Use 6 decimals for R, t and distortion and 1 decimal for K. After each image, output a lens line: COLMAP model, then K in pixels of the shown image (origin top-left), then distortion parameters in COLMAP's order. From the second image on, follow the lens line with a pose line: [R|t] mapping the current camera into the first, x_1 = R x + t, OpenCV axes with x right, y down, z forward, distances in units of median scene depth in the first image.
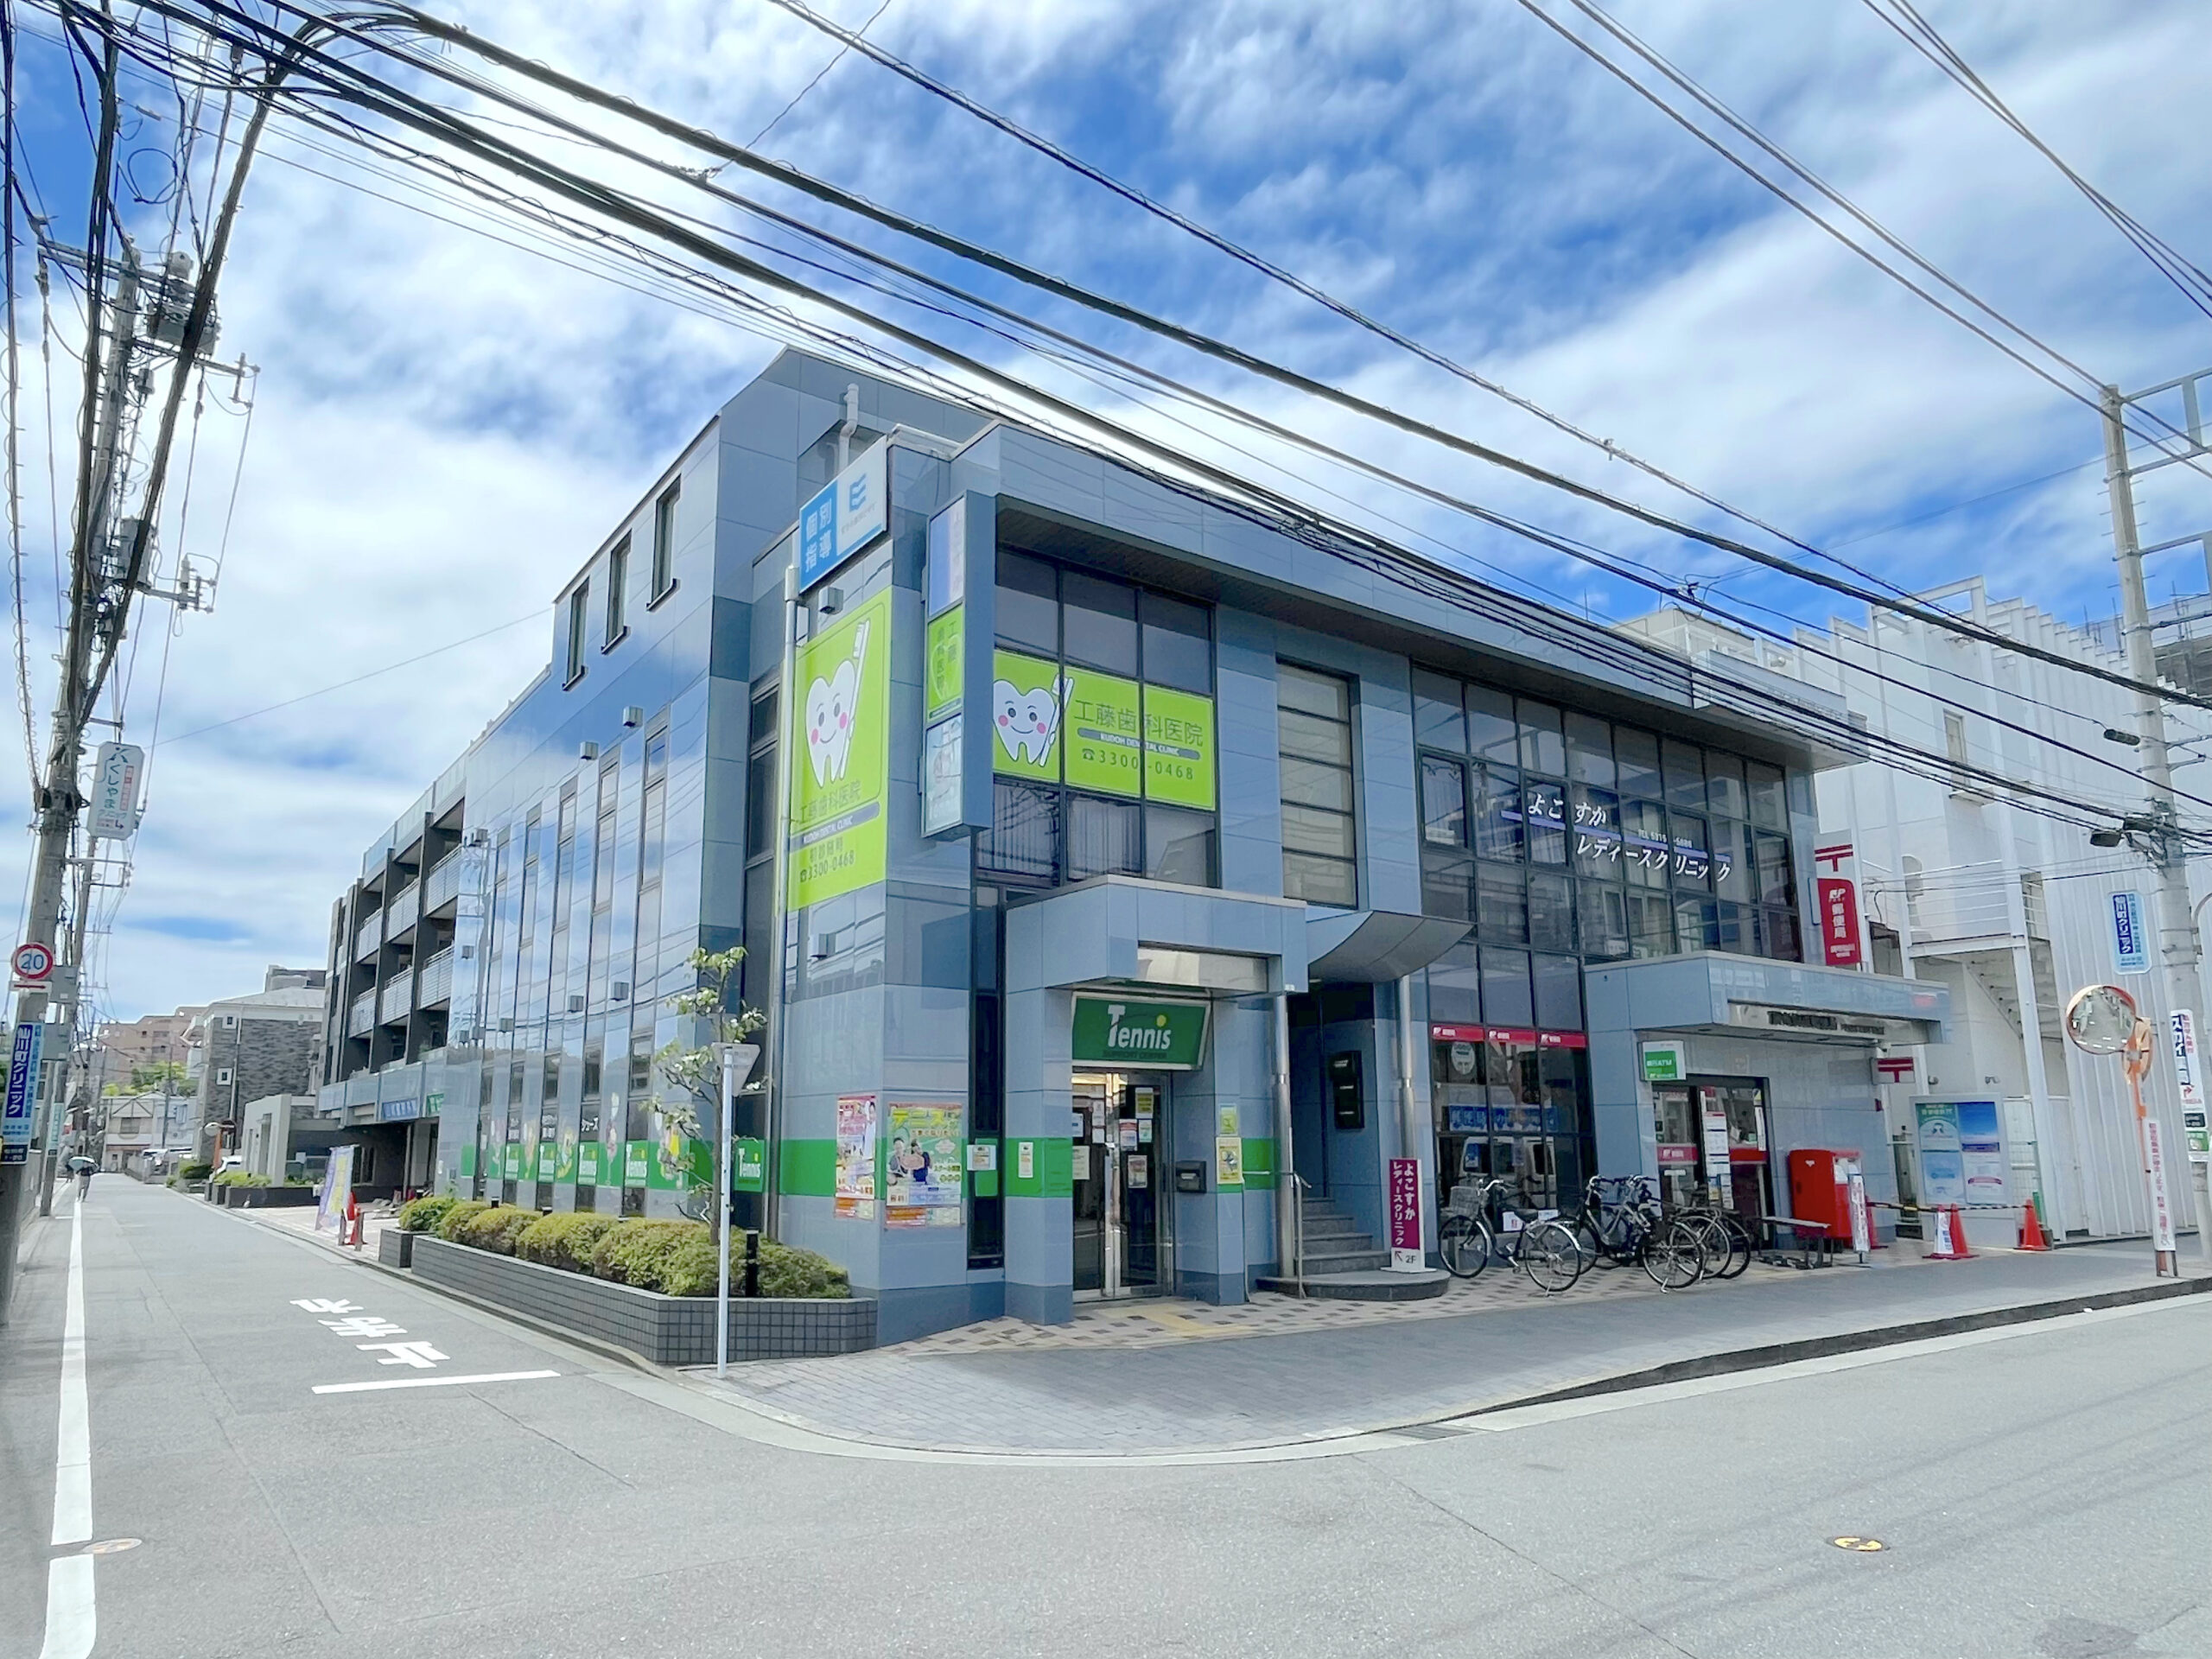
lens RADIAL K [[1370.3, 0, 1084.0], [0, 1370.3, 916.9], [0, 0, 1]] dist [-0.000103, -0.000129]
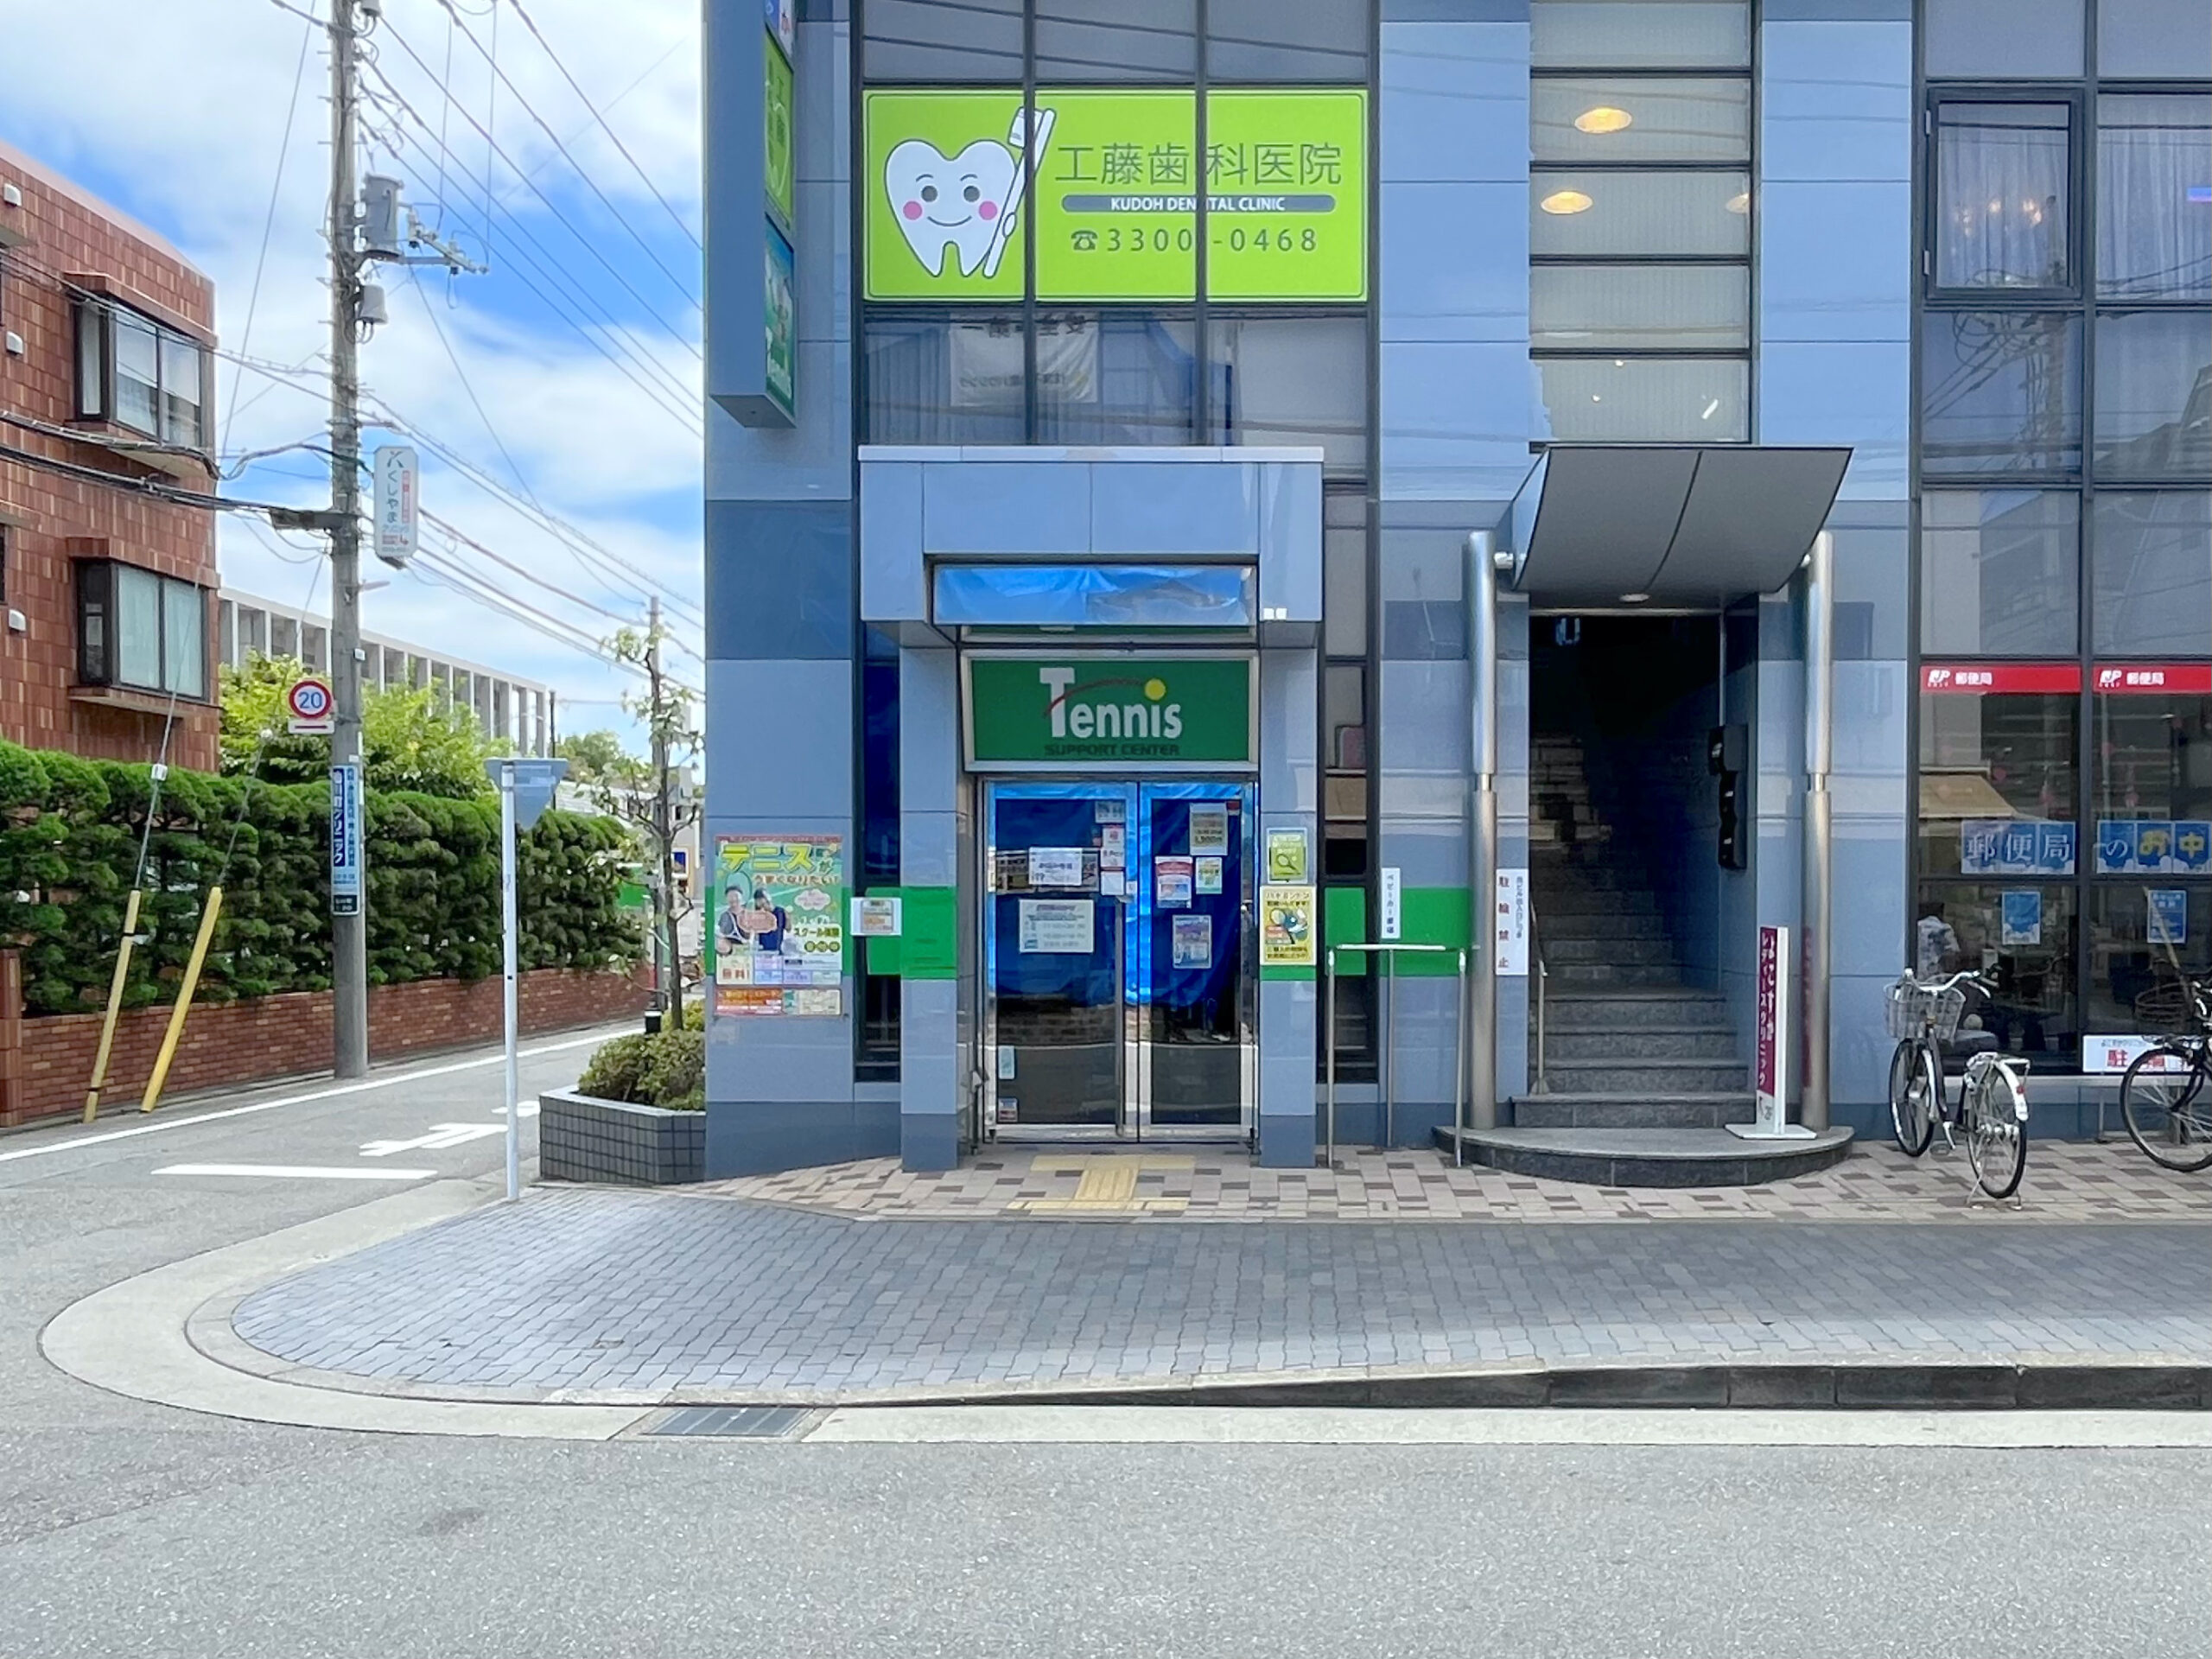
lens RADIAL K [[1860.3, 0, 1261.6], [0, 1860.3, 939.0], [0, 0, 1]] dist [-0.009627, 0.011731]
pose [[0.818777, 0.015864, -0.573892, 0.548386], [0.090841, 0.983446, 0.156788, 0.059974], [0.566879, -0.180508, 0.803782, 0.365321]]
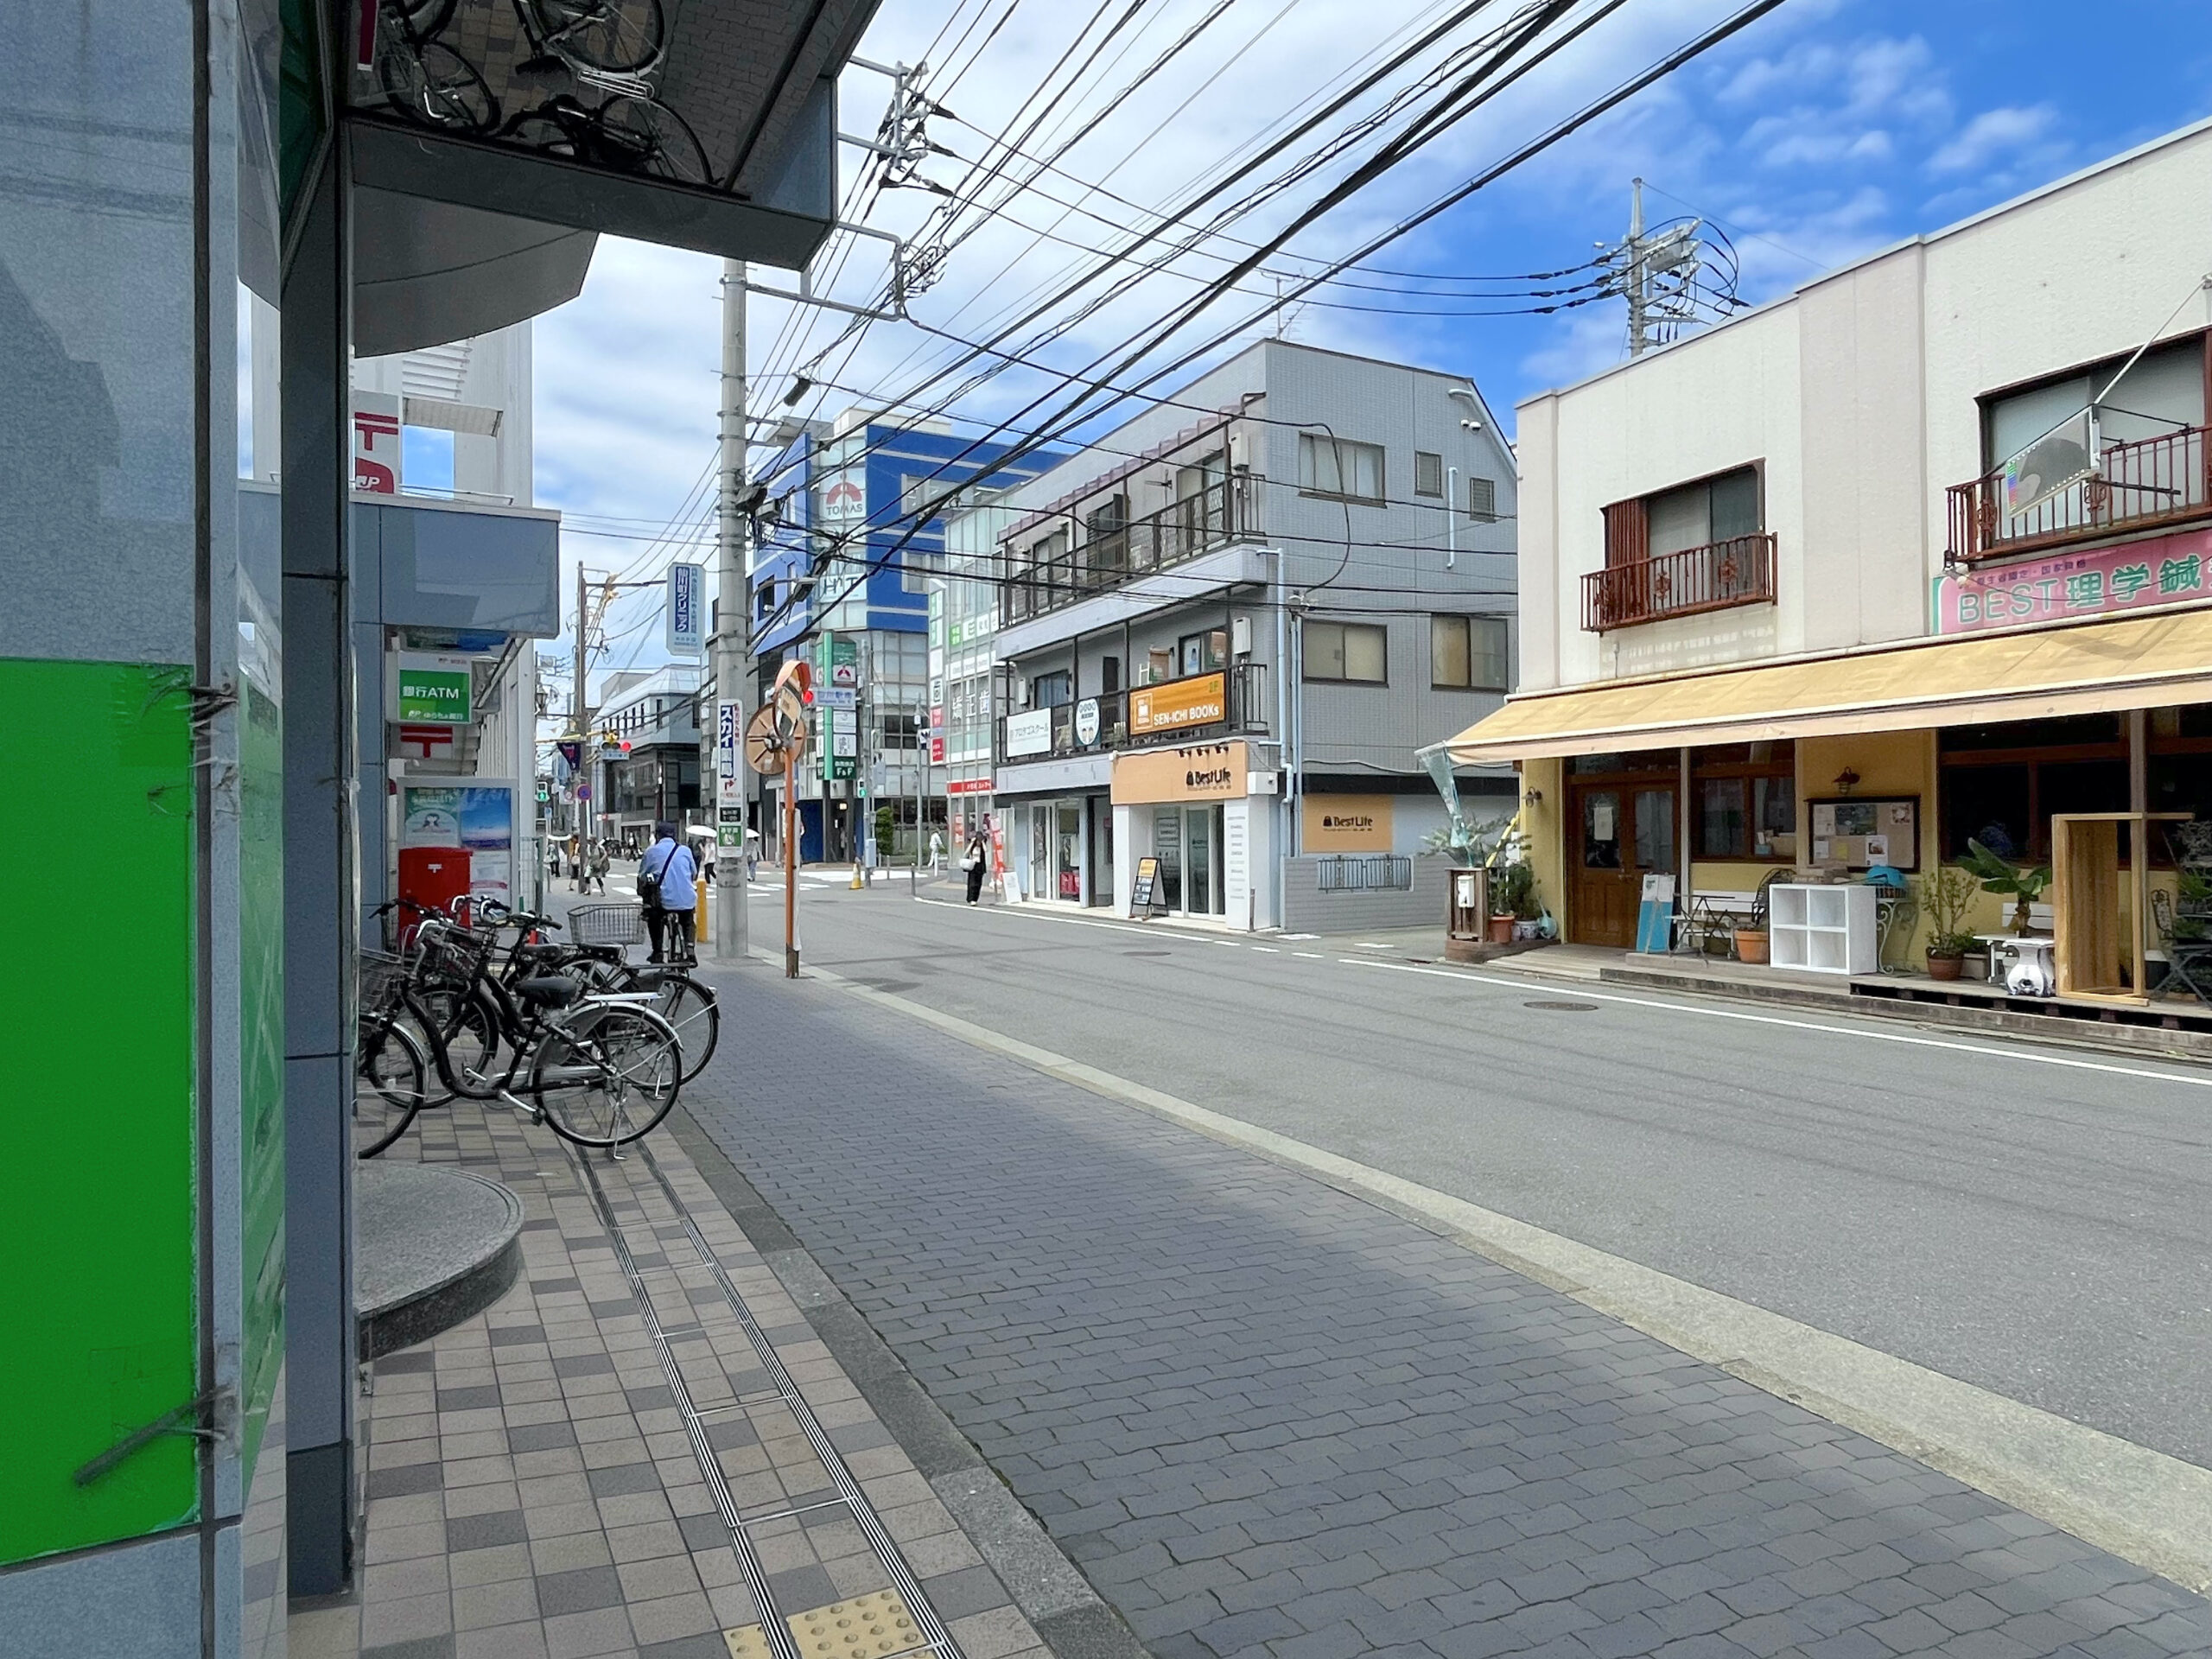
lens RADIAL K [[1304.0, 0, 1096.3], [0, 1304.0, 828.9], [0, 0, 1]] dist [-0.000088, -0.000421]
pose [[0.119086, 0.009167, 0.992842, -0.081888], [-0.156711, 0.987597, 0.009678, 0.147964], [-0.980439, -0.156742, 0.119046, 0.867435]]
